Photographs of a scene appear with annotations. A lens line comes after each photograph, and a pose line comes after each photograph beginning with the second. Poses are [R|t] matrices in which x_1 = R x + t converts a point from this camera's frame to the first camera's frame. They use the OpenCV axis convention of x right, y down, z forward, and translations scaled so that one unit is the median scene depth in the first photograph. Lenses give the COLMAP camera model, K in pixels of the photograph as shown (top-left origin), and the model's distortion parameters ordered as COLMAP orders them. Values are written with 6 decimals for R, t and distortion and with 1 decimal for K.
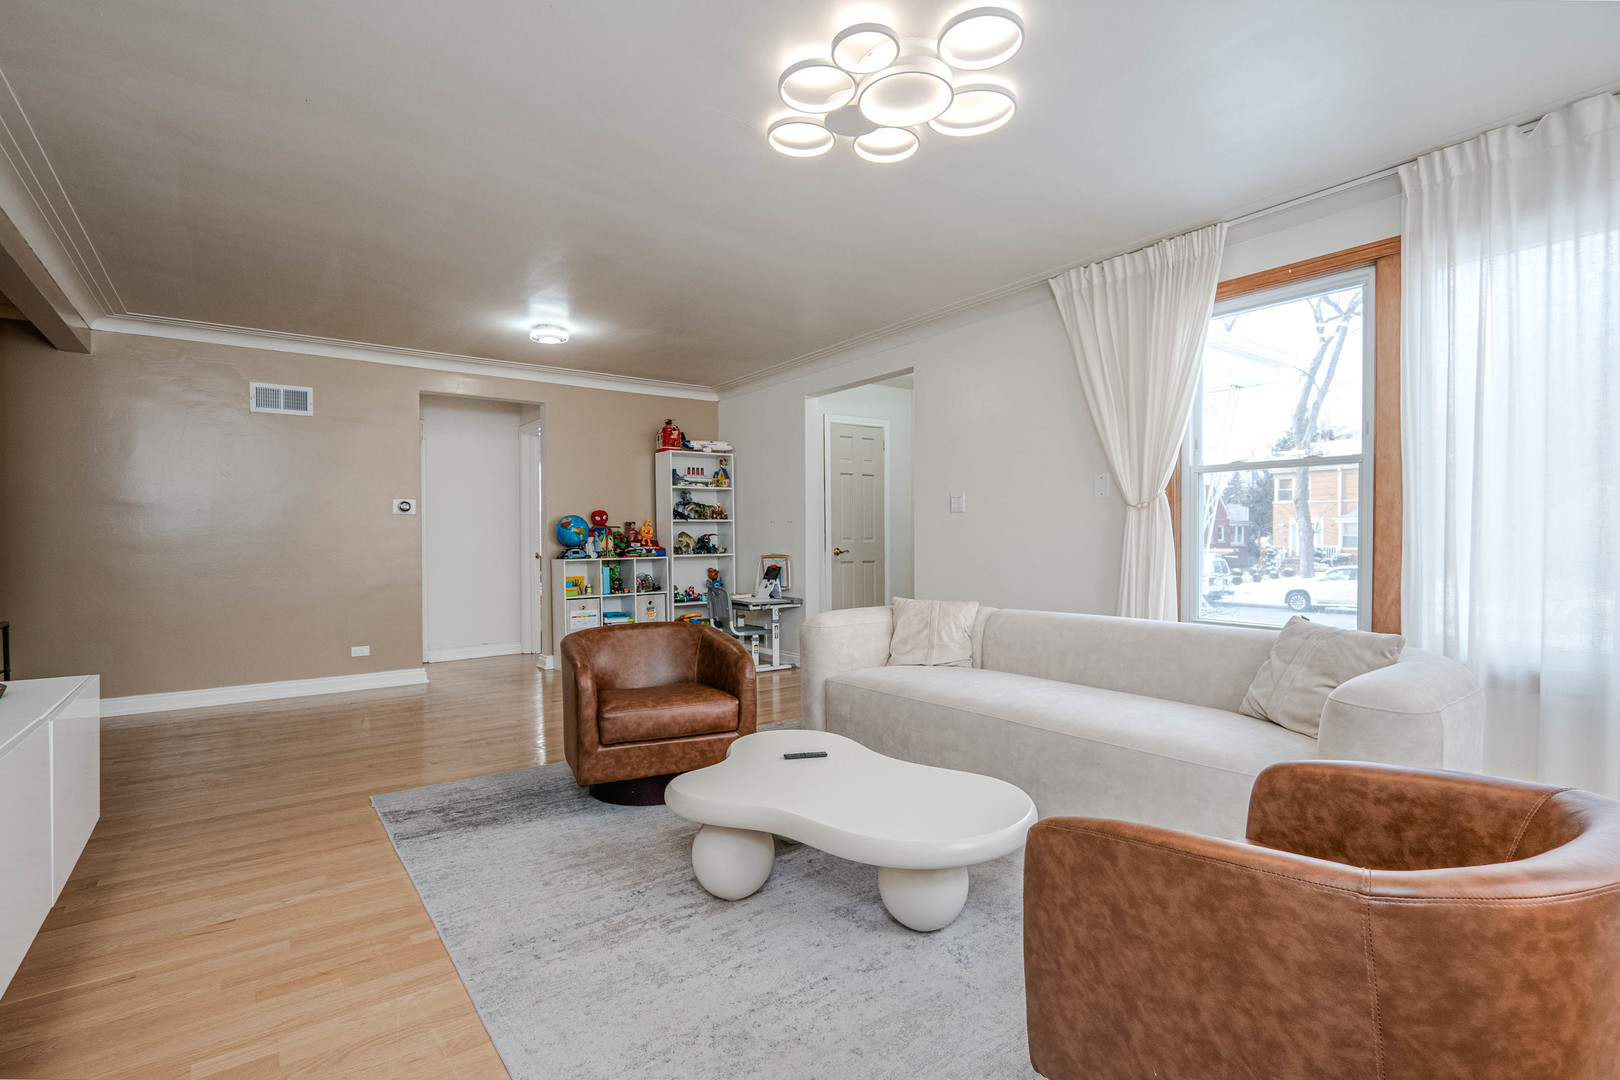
lens RADIAL K [[758.3, 0, 804.2], [0, 758.3, 548.2], [0, 0, 1]] dist [-0.001601, 0.000077]
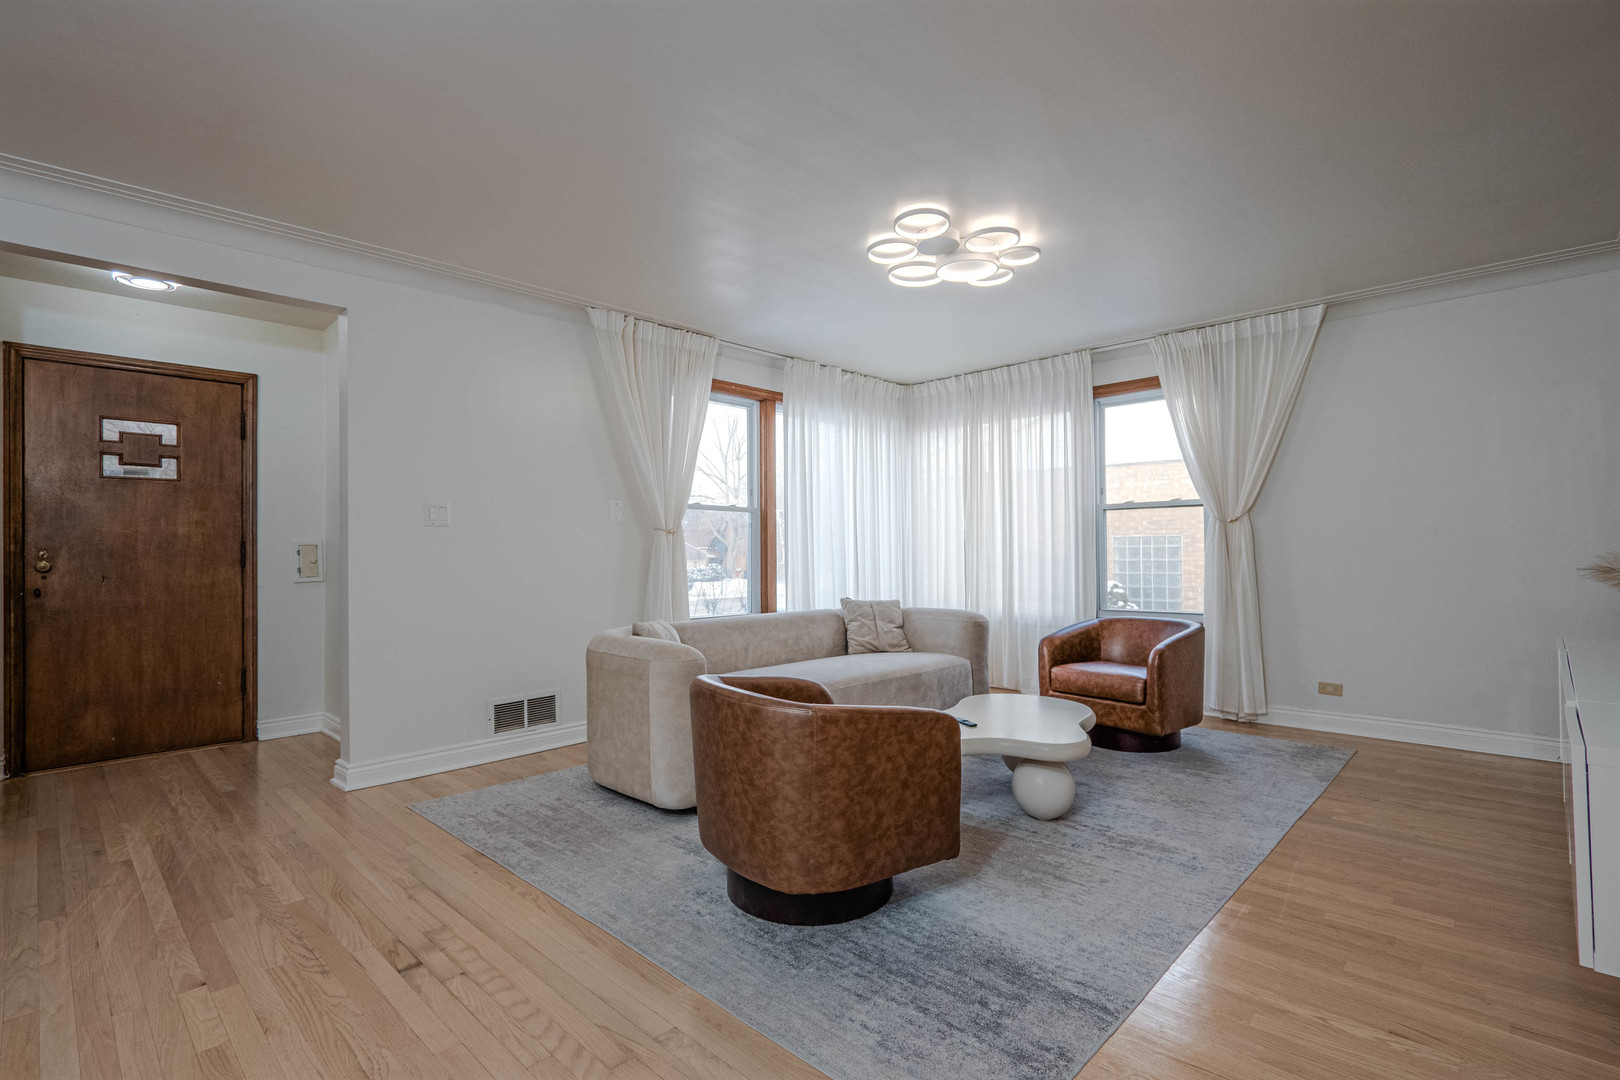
lens RADIAL K [[758.3, 0, 804.2], [0, 758.3, 548.2], [0, 0, 1]] dist [-0.001601, 0.000077]
pose [[-0.161374, 0.015851, 0.986766, -1.125610], [0.020788, 0.999704, -0.012659, -0.010943], [-0.986674, 0.018470, -0.161656, 1.344375]]
